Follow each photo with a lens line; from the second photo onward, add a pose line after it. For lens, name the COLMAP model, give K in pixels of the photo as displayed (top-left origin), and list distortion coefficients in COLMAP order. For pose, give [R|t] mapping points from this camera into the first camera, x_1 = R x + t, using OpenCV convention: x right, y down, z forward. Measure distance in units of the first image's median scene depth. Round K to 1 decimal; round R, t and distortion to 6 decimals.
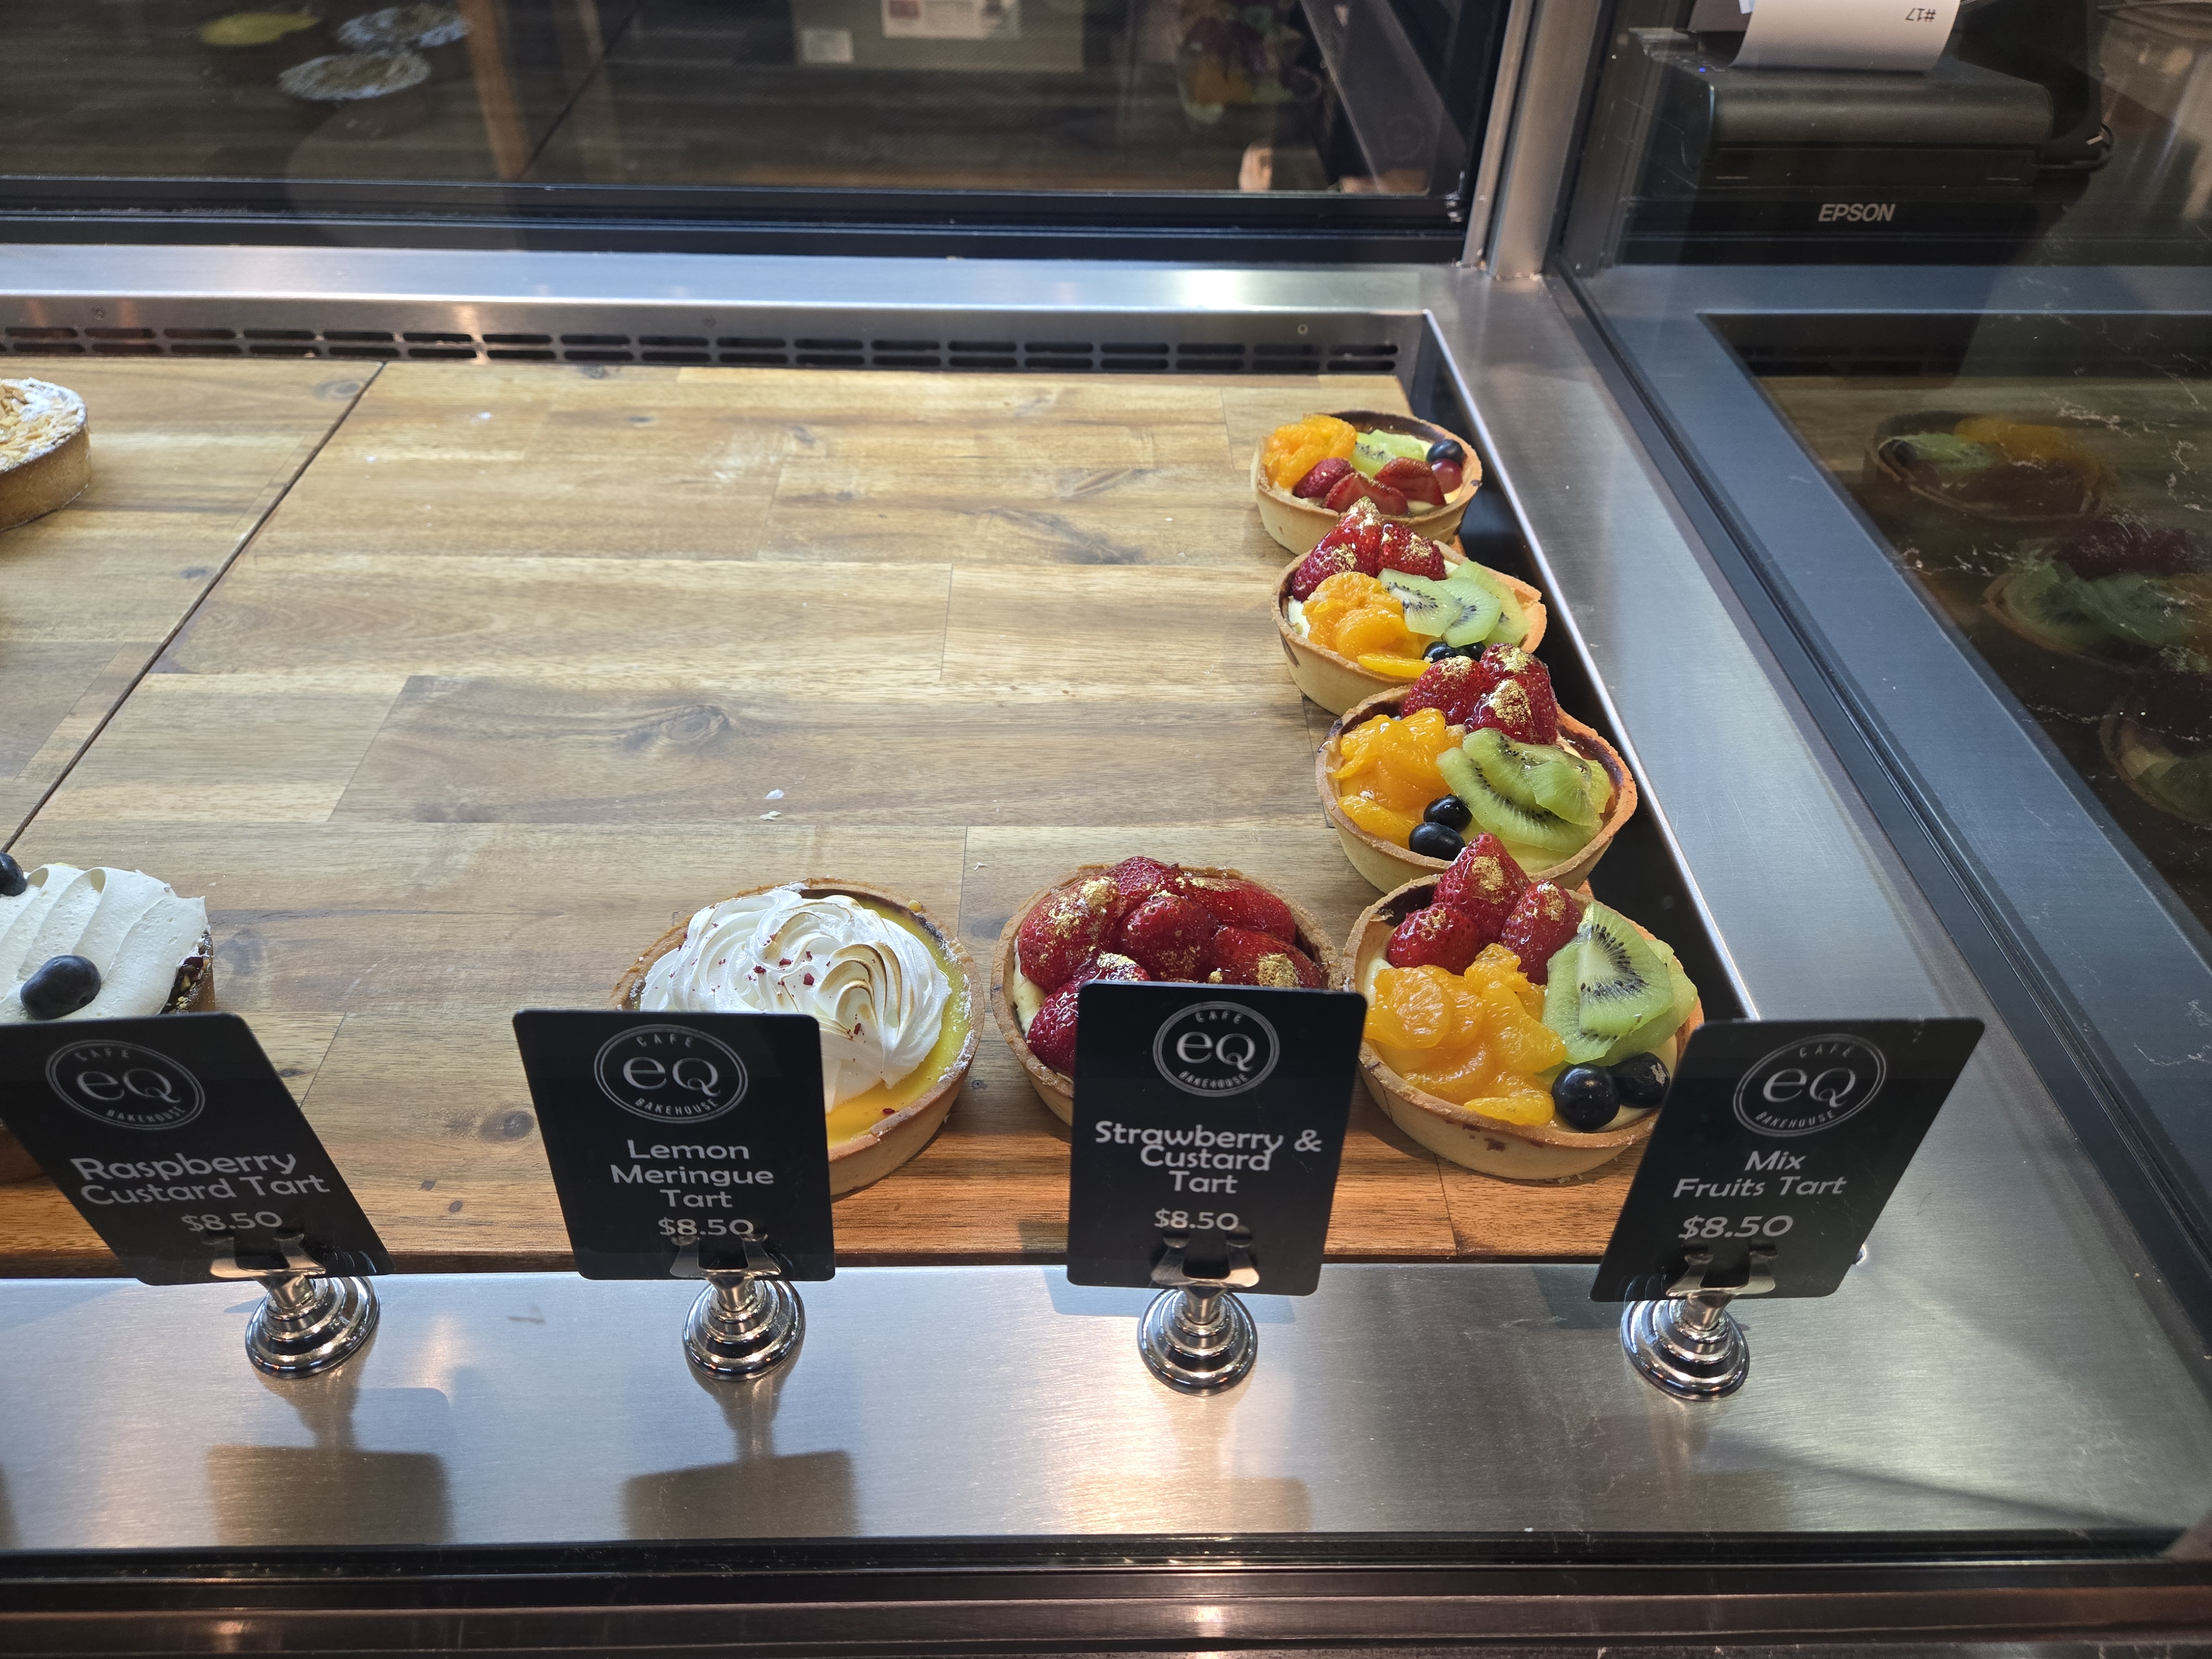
lens RADIAL K [[1558.3, 0, 1087.8], [0, 1558.3, 807.1], [0, 0, 1]] dist [0.069334, -0.074975]
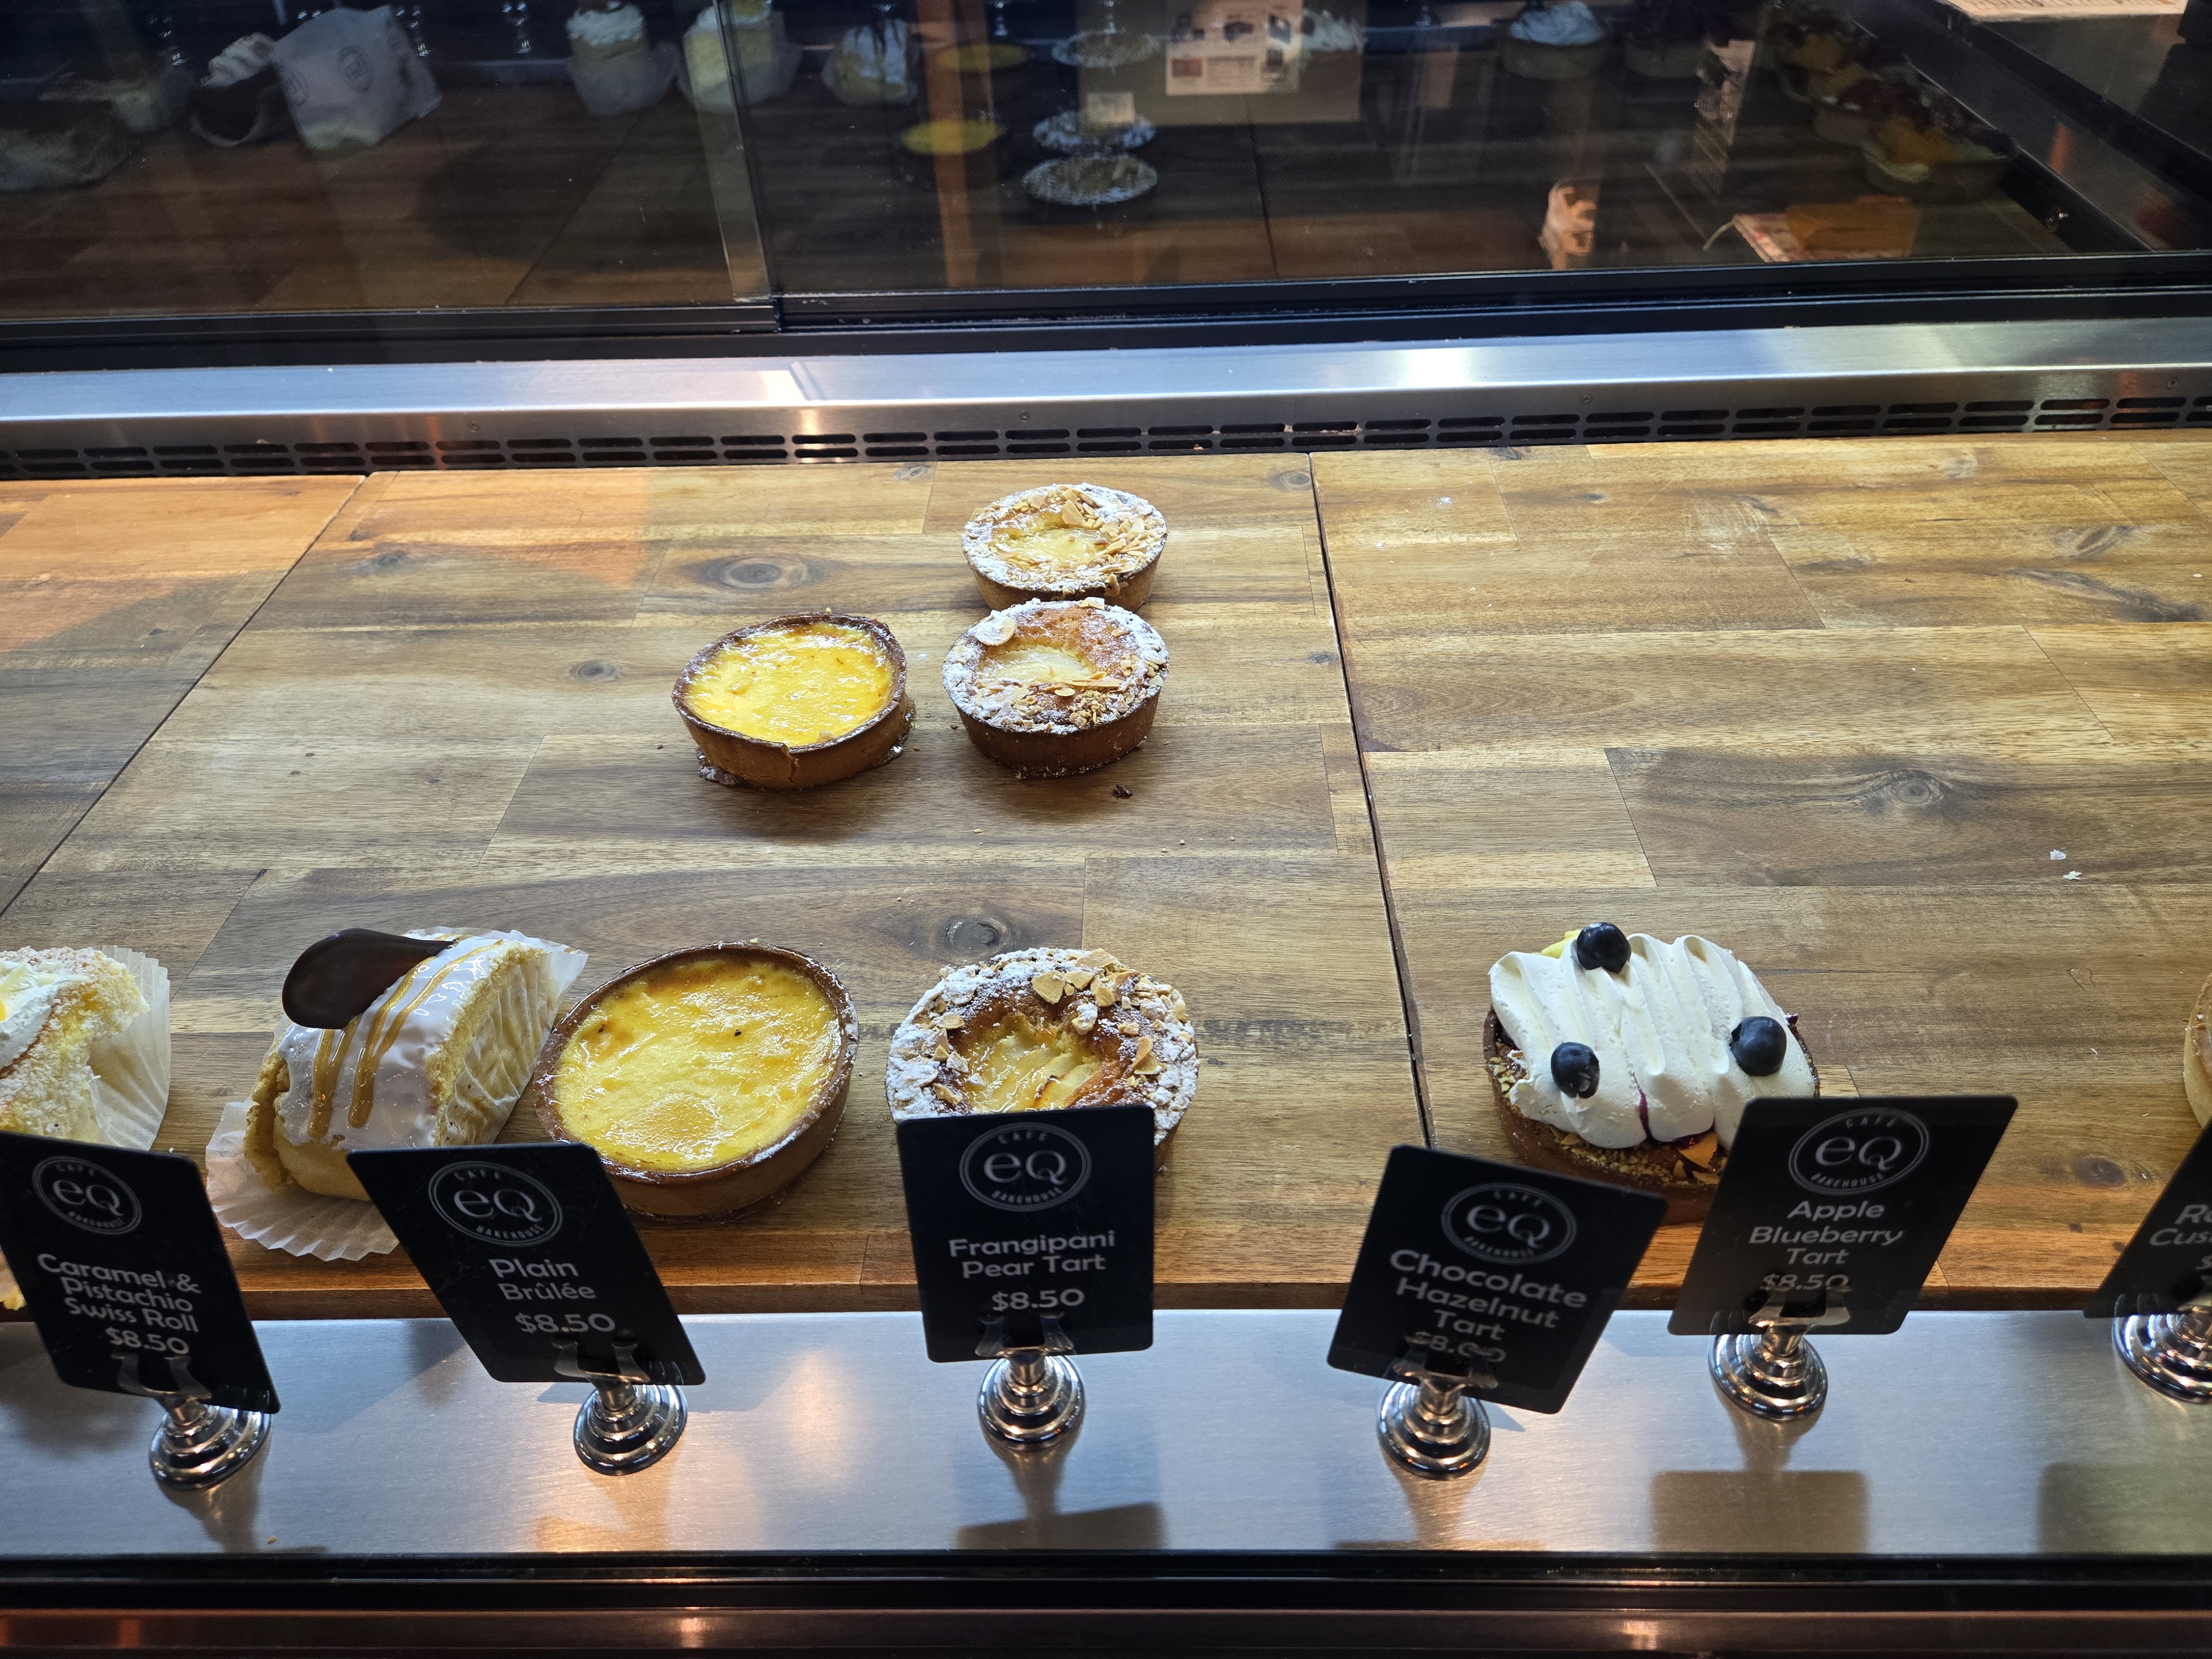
lens RADIAL K [[1558.3, 0, 1094.3], [0, 1558.3, 807.1], [0, 0, 1]] dist [0.069334, -0.074975]
pose [[0.998034, -0.019768, -0.059478, -0.594323], [0.018497, 0.999590, -0.021844, -0.021775], [0.059886, 0.020701, 0.997991, -0.077032]]
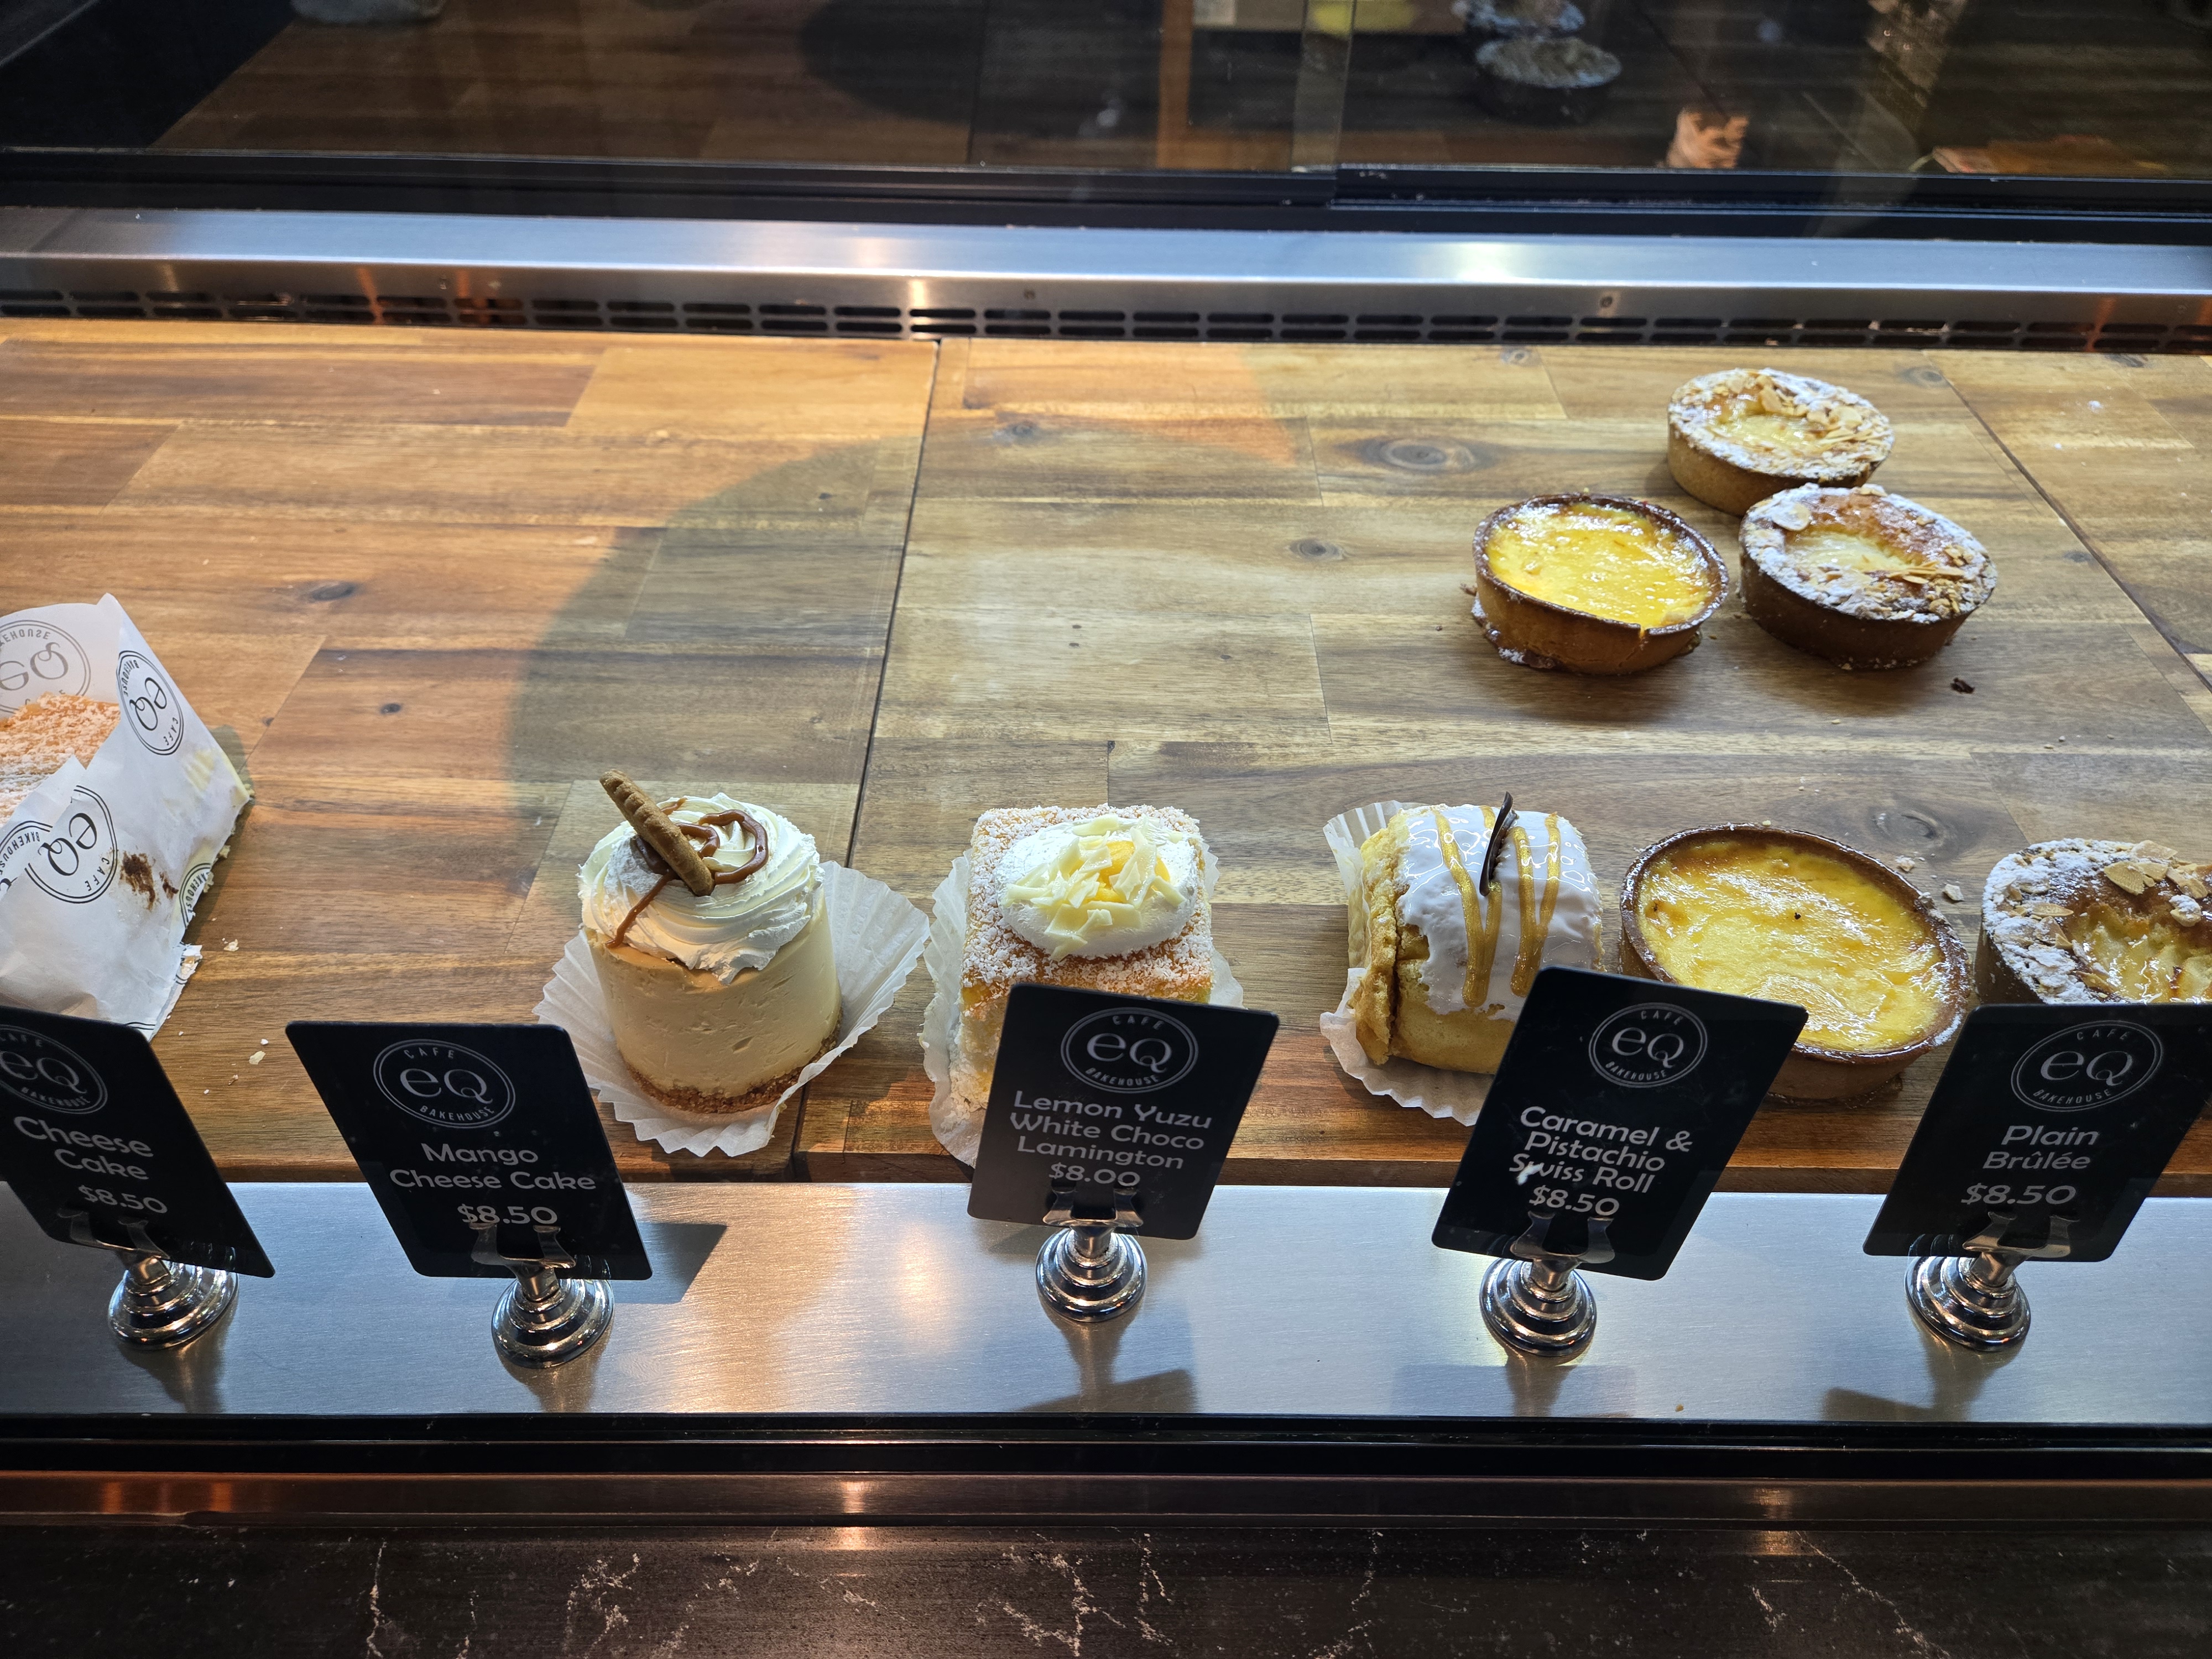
lens RADIAL K [[1558.3, 0, 1094.3], [0, 1558.3, 801.2], [0, 0, 1]] dist [0.069334, -0.074975]
pose [[0.999963, 0.008333, -0.002141, -1.110105], [-0.008234, 0.999049, 0.042827, -0.018665], [0.002495, -0.042808, 0.999080, -0.097728]]
